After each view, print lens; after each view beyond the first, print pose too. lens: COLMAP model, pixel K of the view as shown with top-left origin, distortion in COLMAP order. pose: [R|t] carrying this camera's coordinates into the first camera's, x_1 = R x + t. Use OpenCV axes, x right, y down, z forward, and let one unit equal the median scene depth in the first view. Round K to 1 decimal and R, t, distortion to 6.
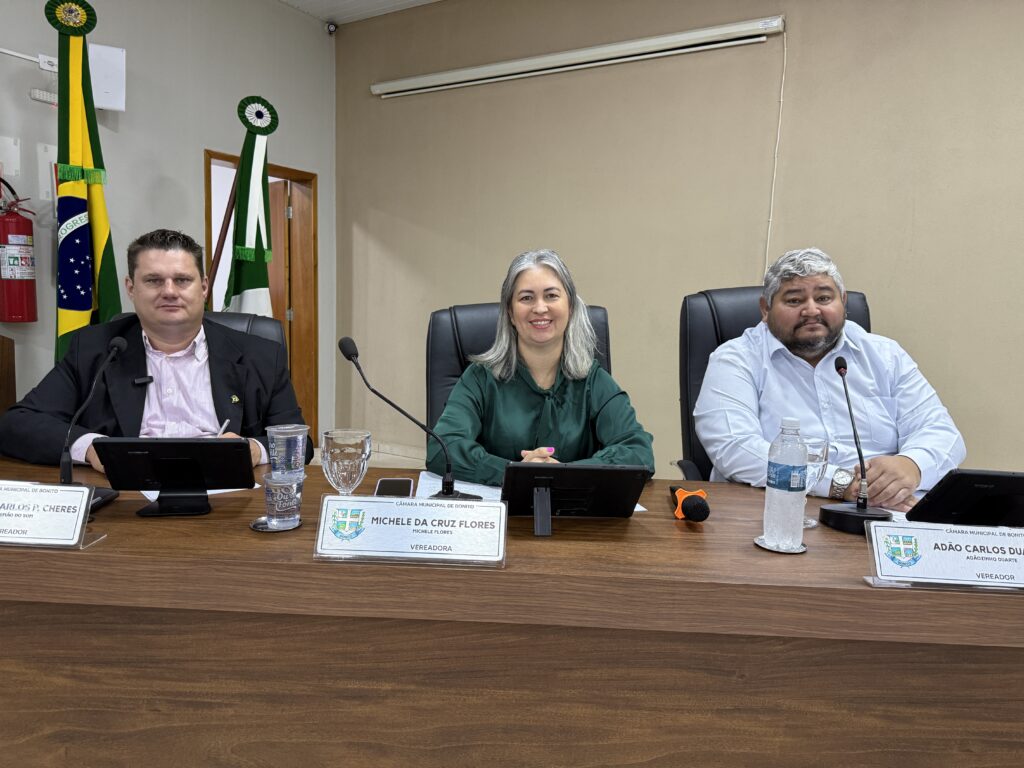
lens RADIAL K [[755.4, 0, 564.2], [0, 755.4, 387.5], [0, 0, 1]] dist [0.043277, -0.004710]
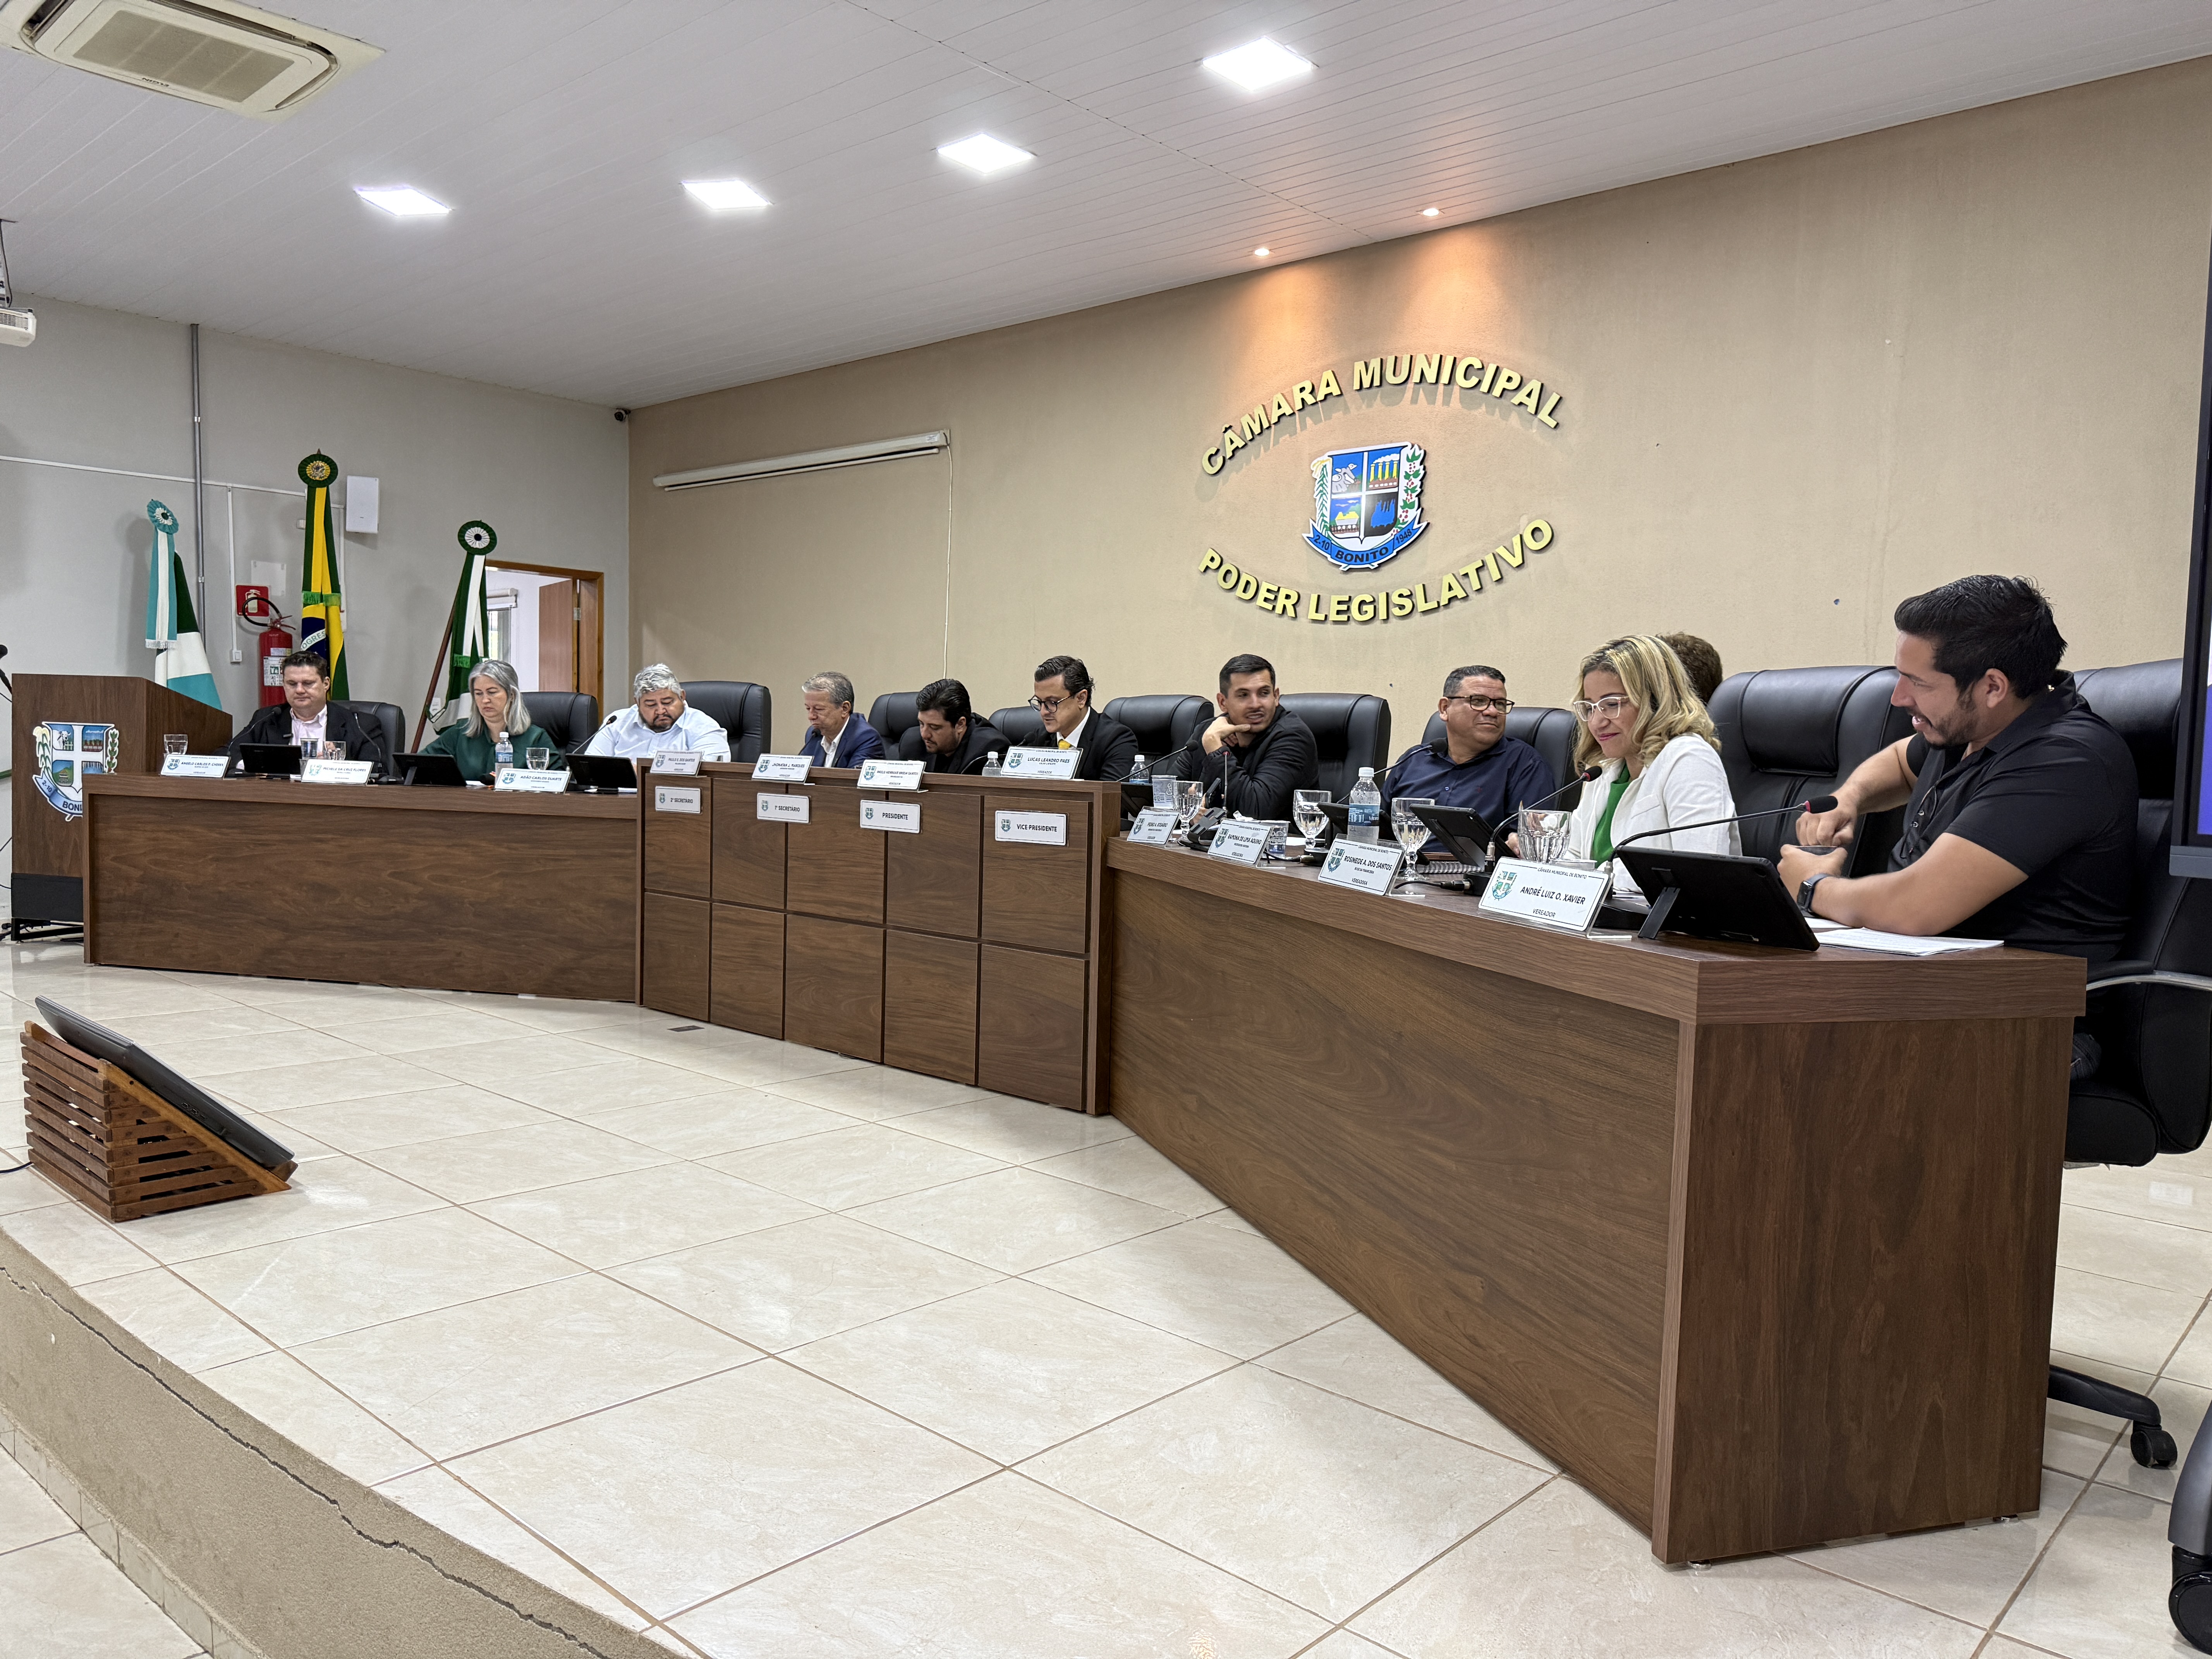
lens RADIAL K [[1552.2, 0, 1125.4], [0, 1552.2, 829.1], [0, 0, 1]] dist [0.050700, -0.001276]
pose [[0.983927, 0.007415, -0.178419, 3.309074], [-0.017945, 0.998186, -0.057474, 0.623292], [0.177669, 0.059752, 0.982275, -3.666410]]
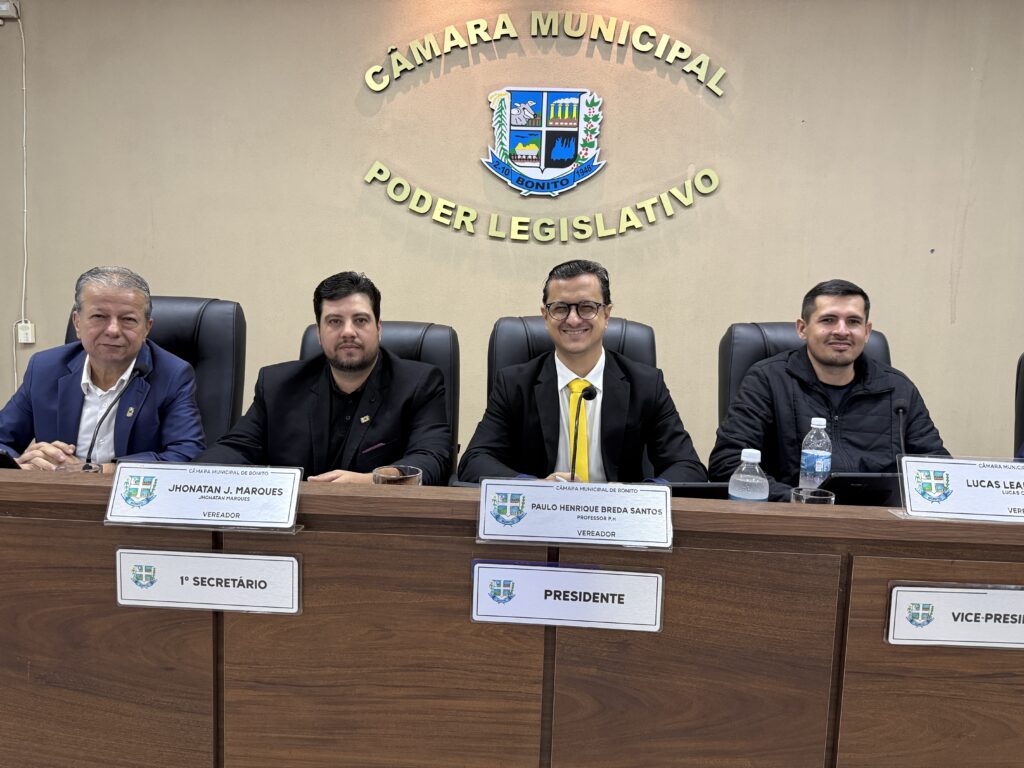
lens RADIAL K [[734.4, 0, 549.4], [0, 734.4, 403.5], [0, 0, 1]] dist [0.003614, -0.007018]
pose [[0.878499, -0.048997, 0.475225, 1.501026], [0.040648, 0.998786, 0.027835, 0.090485], [-0.476012, -0.005137, 0.879424, -0.513609]]
